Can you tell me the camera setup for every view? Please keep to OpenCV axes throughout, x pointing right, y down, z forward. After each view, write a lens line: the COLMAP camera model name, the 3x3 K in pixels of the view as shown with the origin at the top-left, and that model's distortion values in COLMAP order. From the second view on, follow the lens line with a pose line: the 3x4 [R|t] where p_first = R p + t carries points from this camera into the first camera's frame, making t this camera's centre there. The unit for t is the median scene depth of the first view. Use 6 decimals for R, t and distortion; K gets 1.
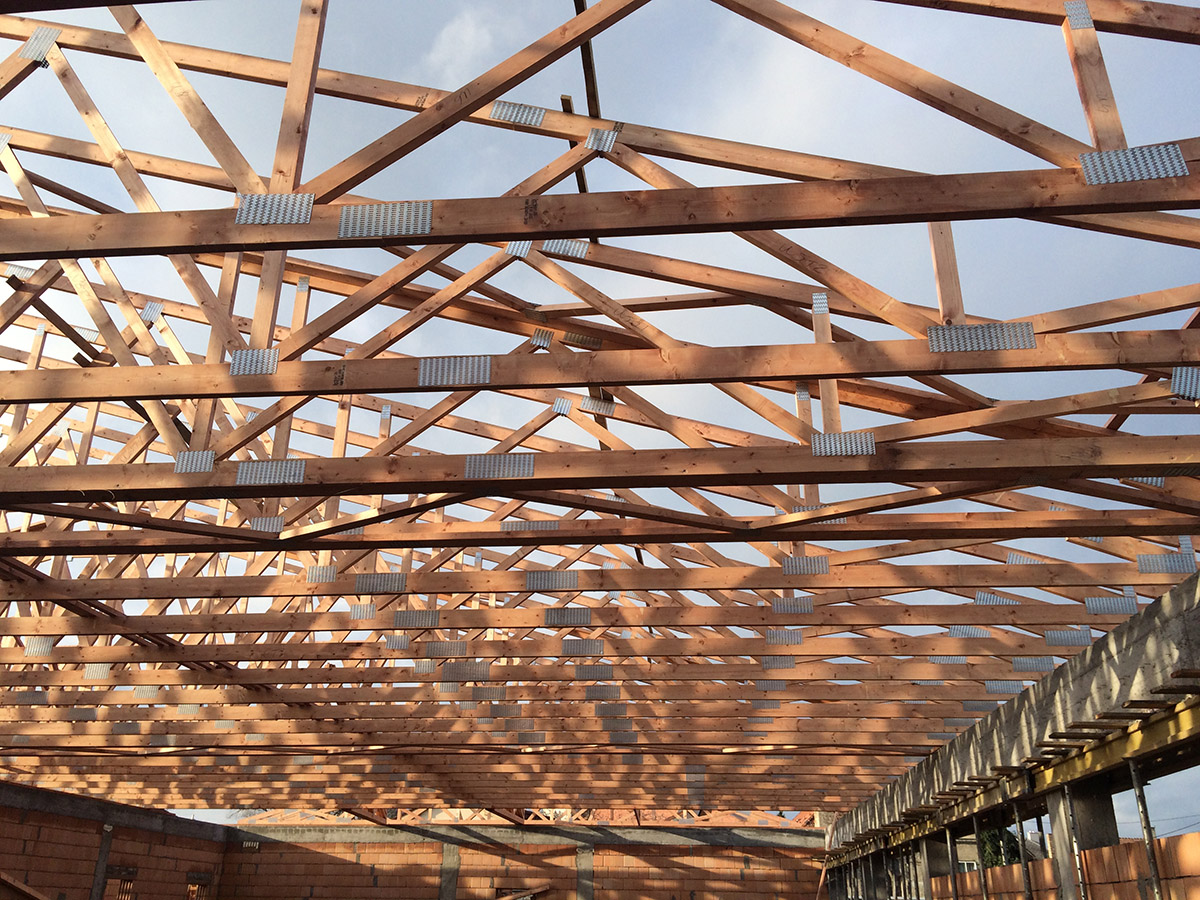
lens RADIAL K [[1016.2, 0, 596.9], [0, 1016.2, 458.3], [0, 0, 1]] dist [0.096568, -0.131367]
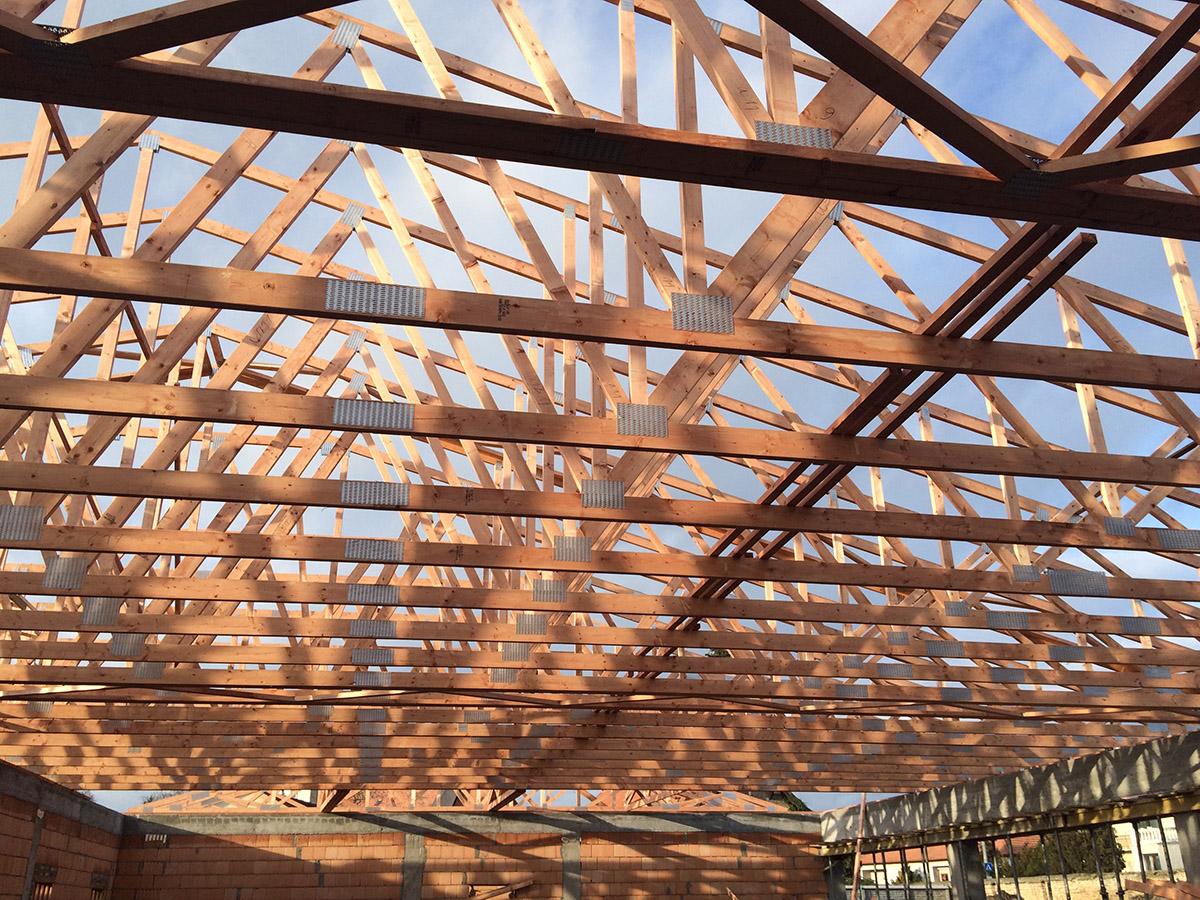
lens RADIAL K [[1016.2, 0, 596.8], [0, 1016.2, 452.5], [0, 0, 1]] dist [0.096568, -0.131367]
pose [[0.955793, 0.091903, 0.279309, -0.641680], [-0.091181, 0.995712, -0.015604, 0.148432], [-0.279545, -0.010553, 0.960075, 0.355922]]
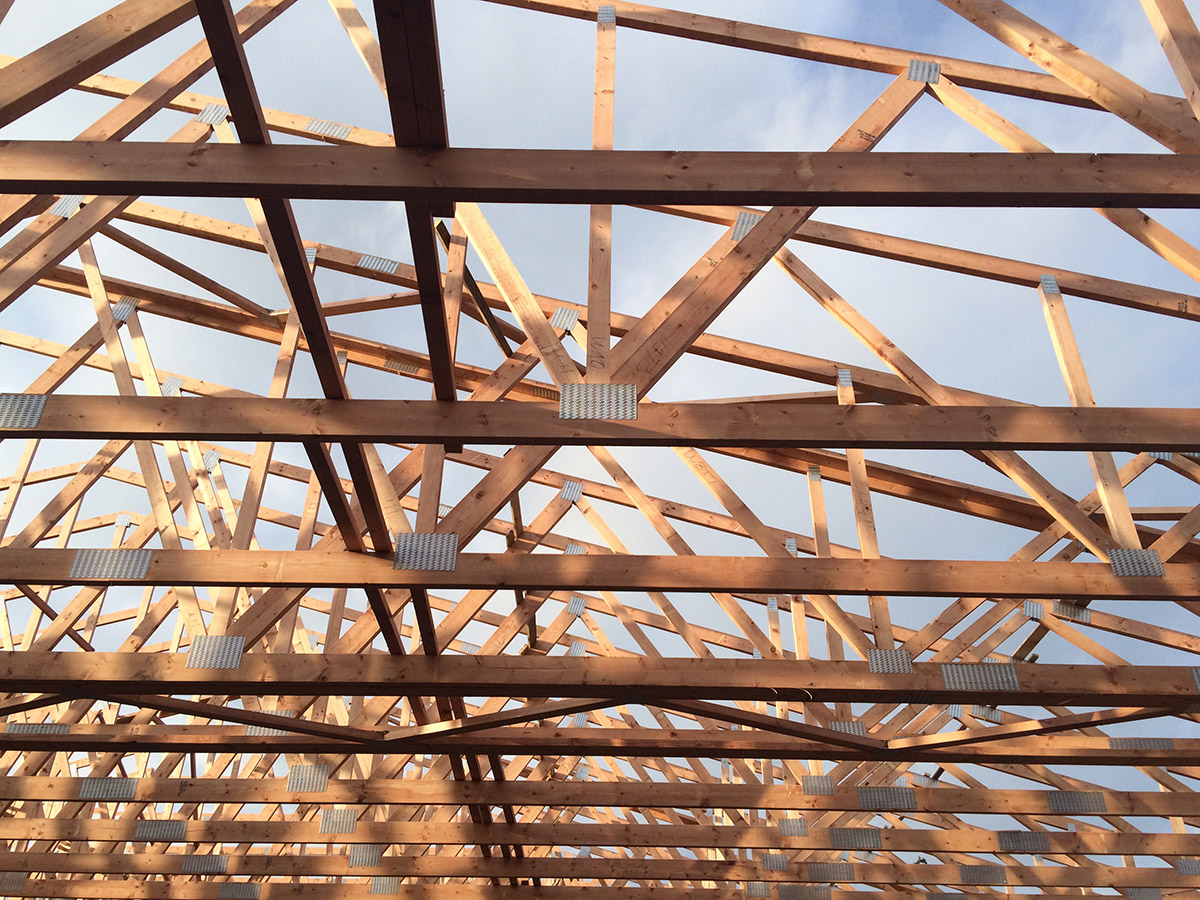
lens RADIAL K [[1016.2, 0, 599.9], [0, 1016.2, 453.2], [0, 0, 1]] dist [0.096568, -0.131367]
pose [[0.995136, 0.055412, 0.081444, -0.384010], [-0.039060, 0.980975, -0.190164, 0.002961], [-0.090432, 0.186058, 0.978368, 0.042381]]
